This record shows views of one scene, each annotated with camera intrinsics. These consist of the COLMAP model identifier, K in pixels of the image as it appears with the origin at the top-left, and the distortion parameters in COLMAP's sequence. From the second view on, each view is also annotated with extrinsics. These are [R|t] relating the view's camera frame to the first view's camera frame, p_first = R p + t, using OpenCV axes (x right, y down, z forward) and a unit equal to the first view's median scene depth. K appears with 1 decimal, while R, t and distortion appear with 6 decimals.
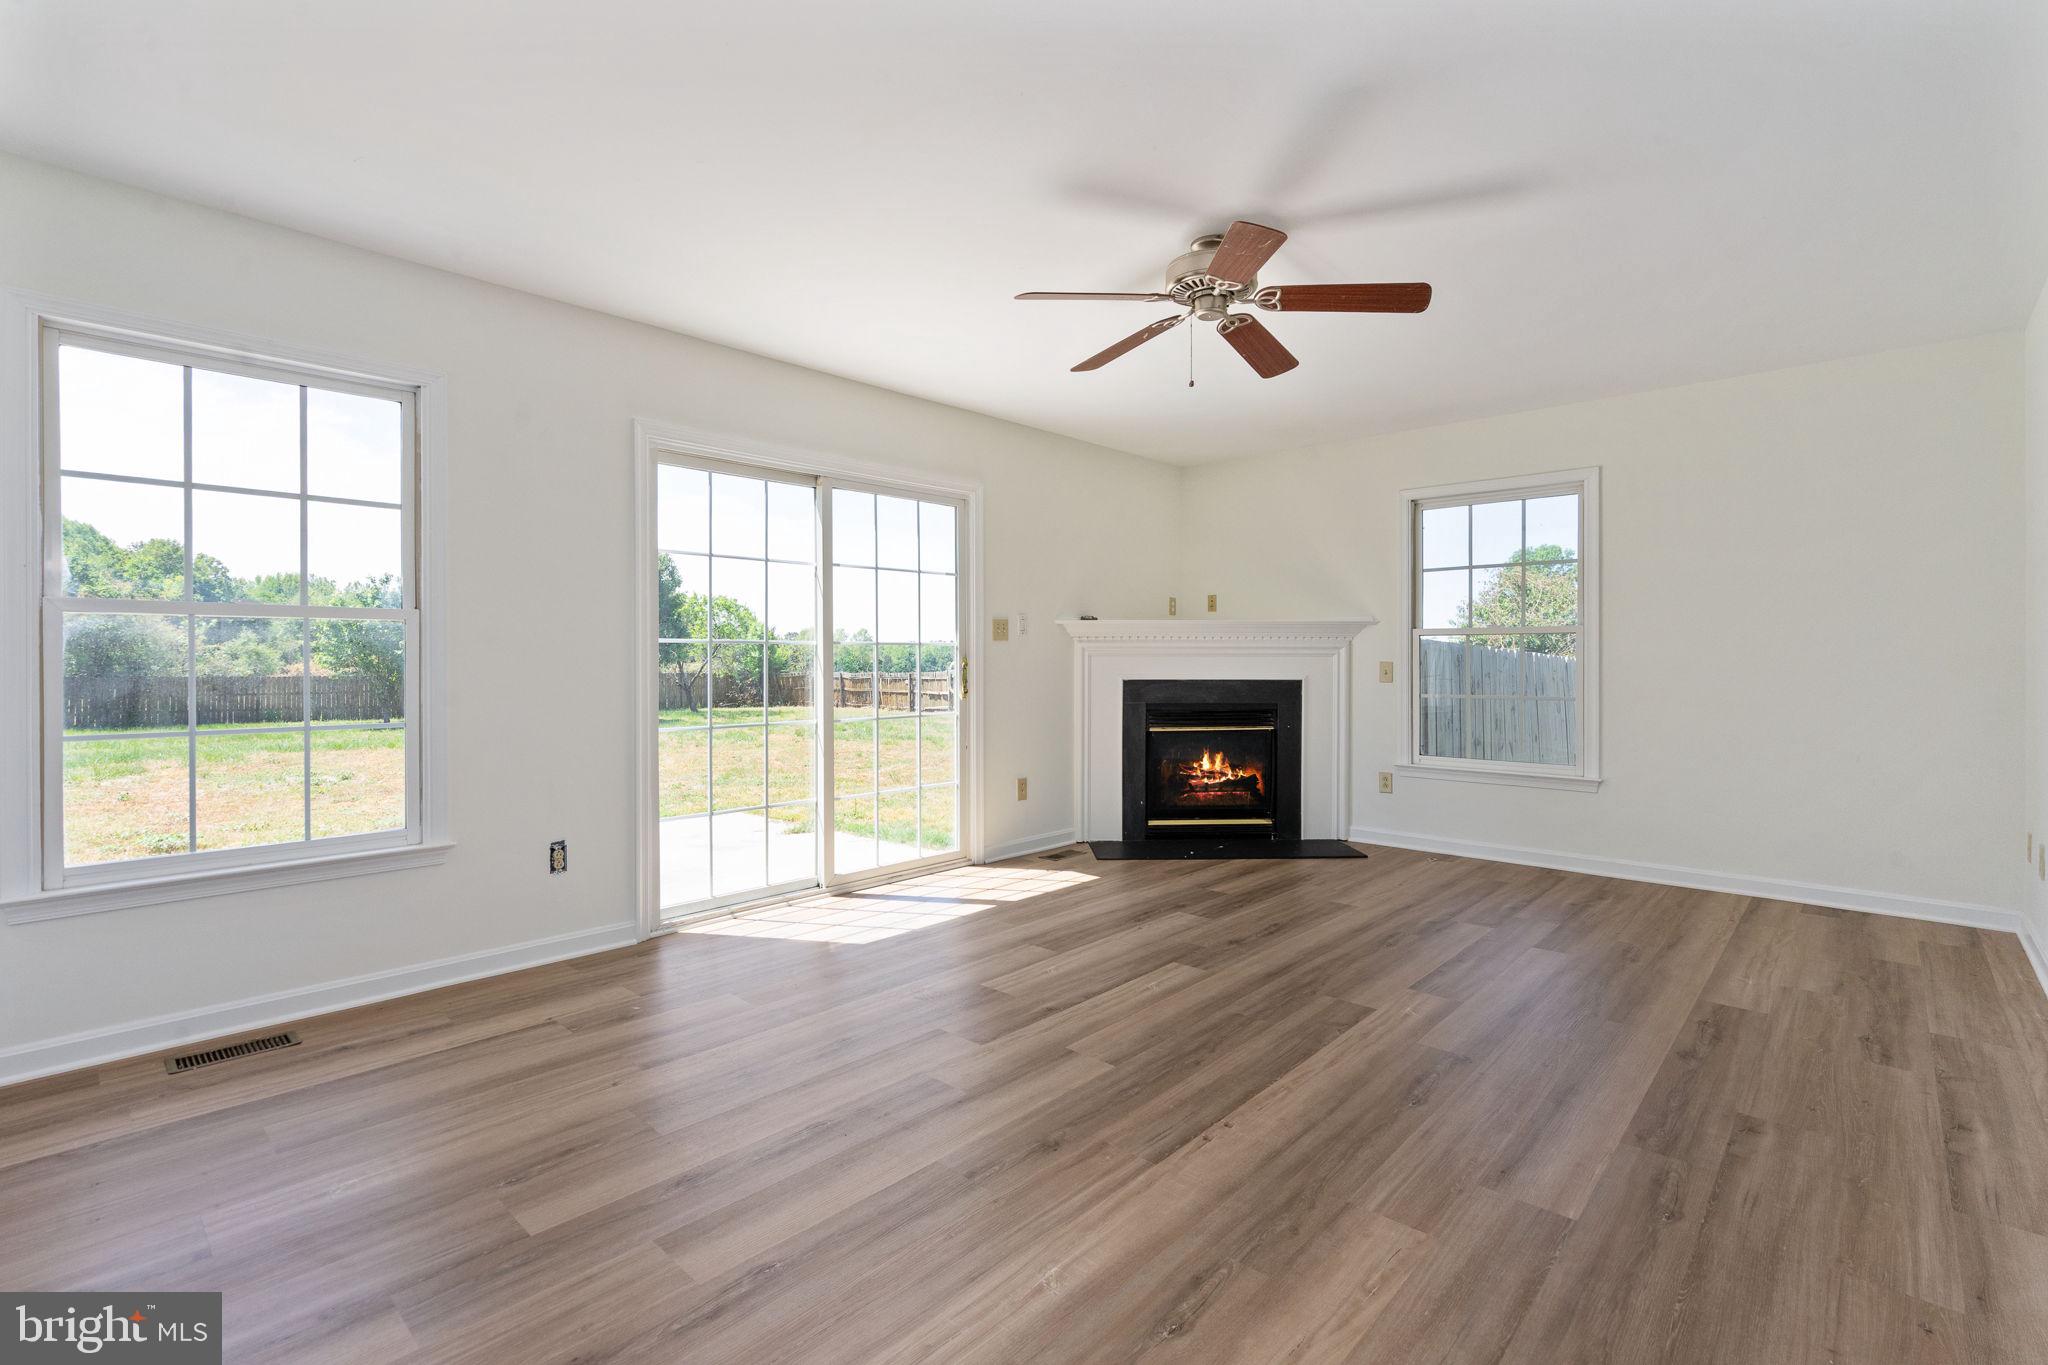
lens RADIAL K [[939.6, 0, 1024.0], [0, 939.6, 682.5], [0, 0, 1]] dist [-0.001547, 0.000418]
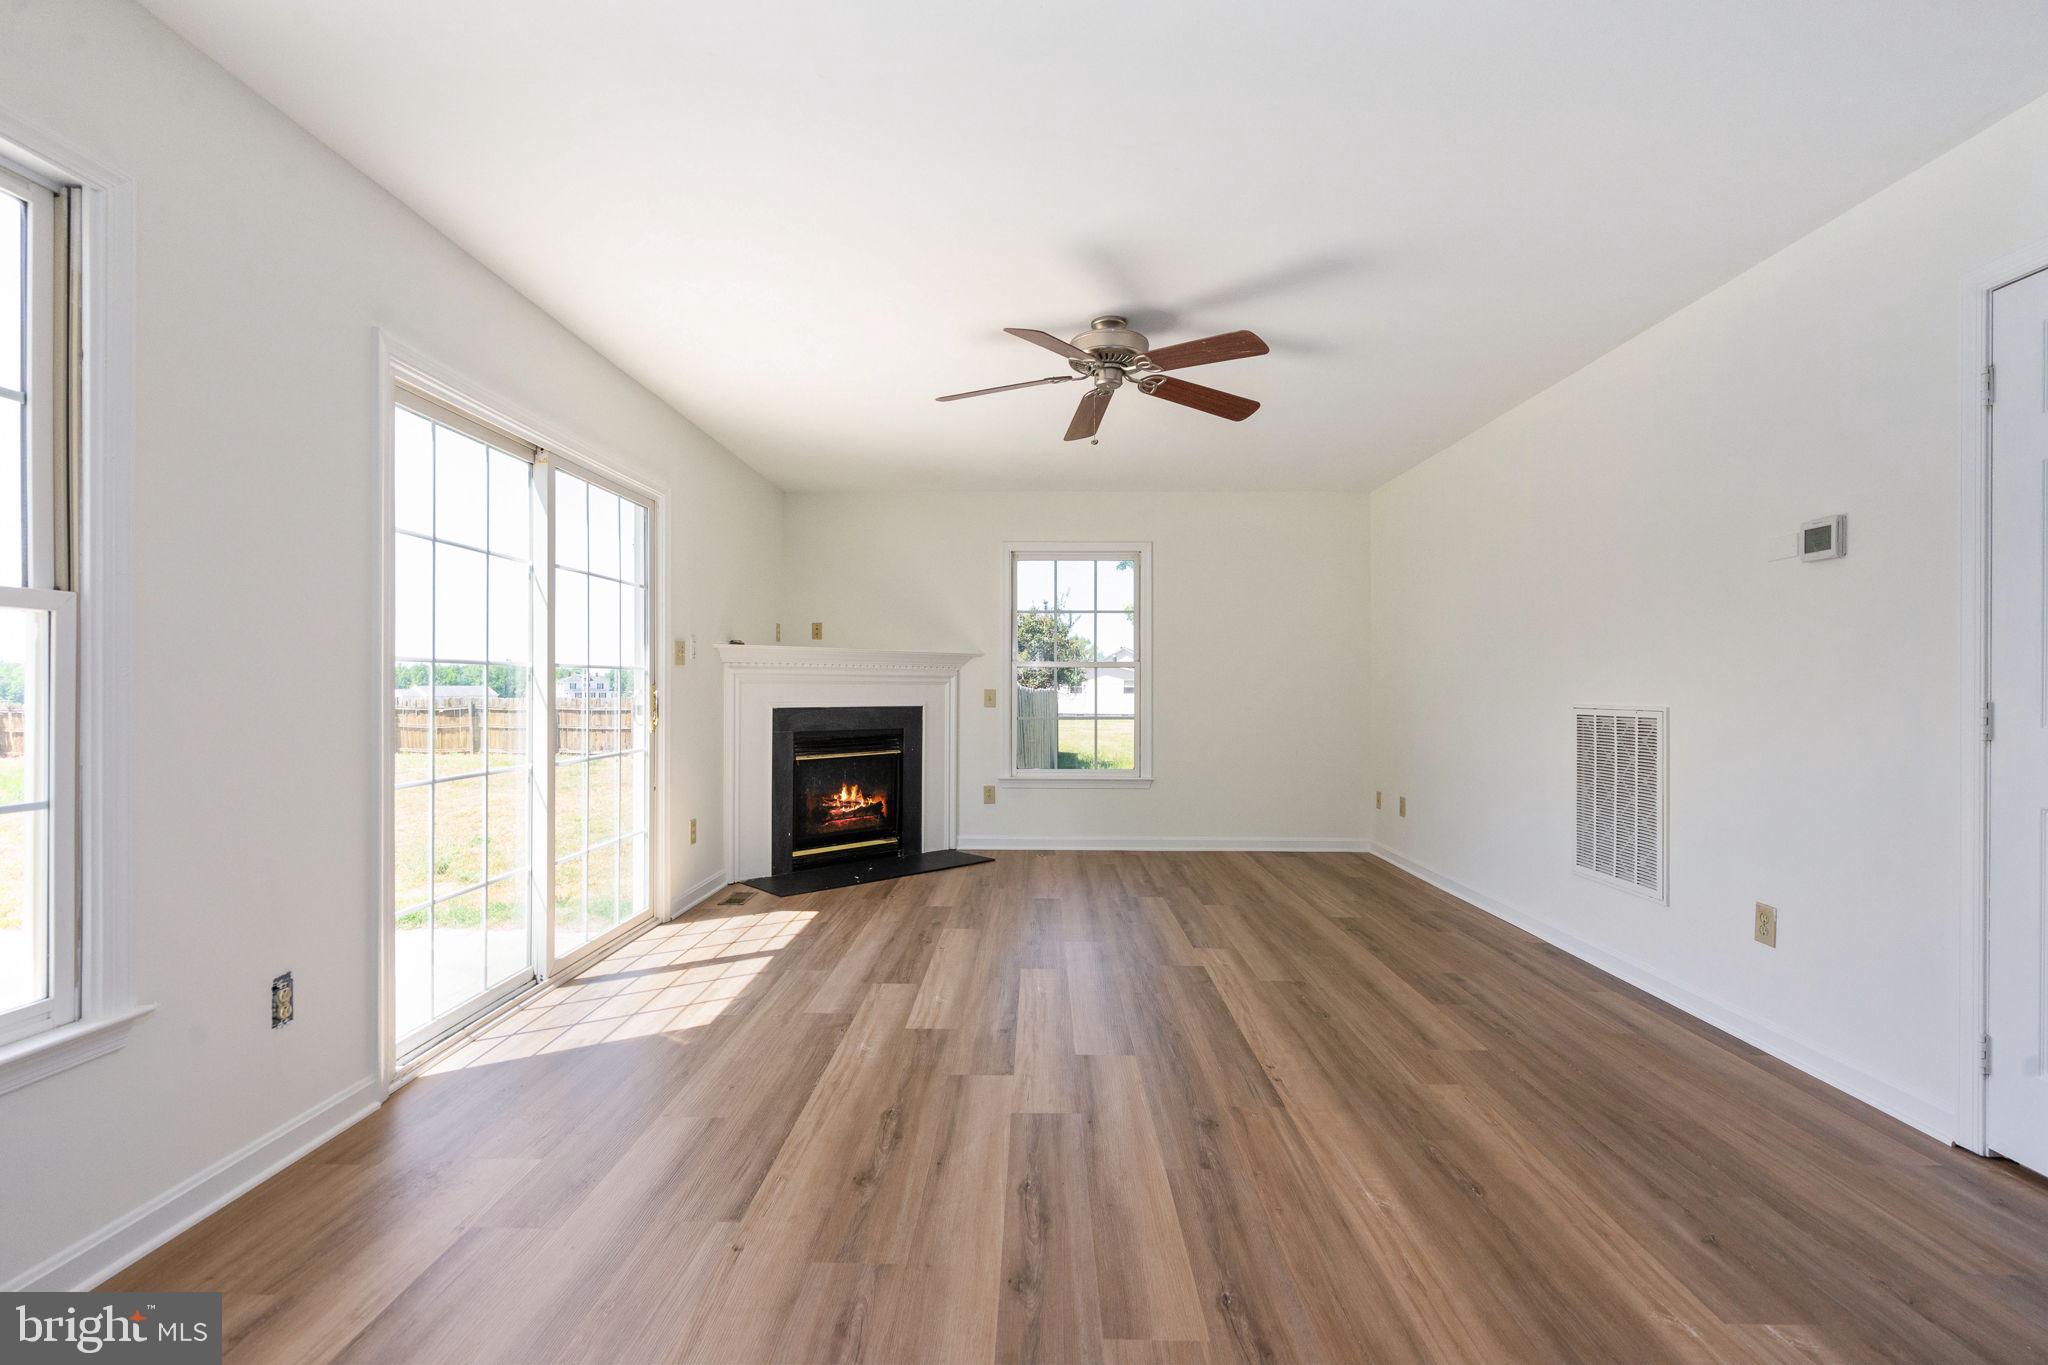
lens RADIAL K [[929.0, 0, 1021.6], [0, 929.0, 702.7], [0, 0, 1]] dist [-0.003577, 0.000242]
pose [[0.739032, -0.009130, 0.673608, -0.436173], [0.014436, 0.999893, -0.002287, -0.003445], [-0.673516, 0.011414, 0.739085, 0.165290]]
